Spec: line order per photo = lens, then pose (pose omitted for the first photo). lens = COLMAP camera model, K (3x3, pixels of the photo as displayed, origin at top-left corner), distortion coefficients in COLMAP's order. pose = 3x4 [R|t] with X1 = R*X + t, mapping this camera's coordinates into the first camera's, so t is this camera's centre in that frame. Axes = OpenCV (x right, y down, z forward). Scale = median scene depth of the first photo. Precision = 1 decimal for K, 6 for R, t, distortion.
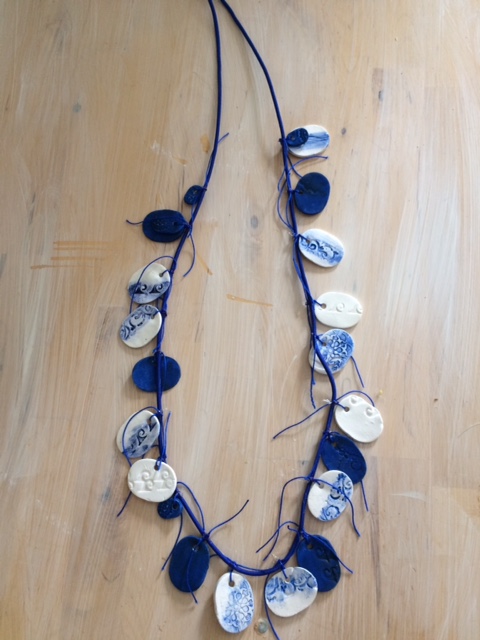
lens RADIAL K [[530.0, 0, 240.0], [0, 530.0, 320.0], [0, 0, 1]] dist [0.058956, -0.092898]
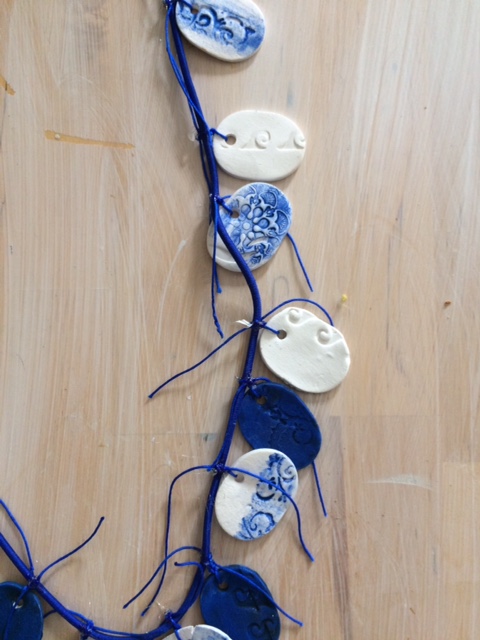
lens RADIAL K [[530.0, 0, 240.0], [0, 530.0, 320.0], [0, 0, 1]] dist [0.058956, -0.092898]
pose [[0.996761, -0.075837, 0.026757, 0.145535], [0.069708, 0.980684, 0.182755, 0.053649], [-0.040099, -0.180298, 0.982794, 0.481456]]
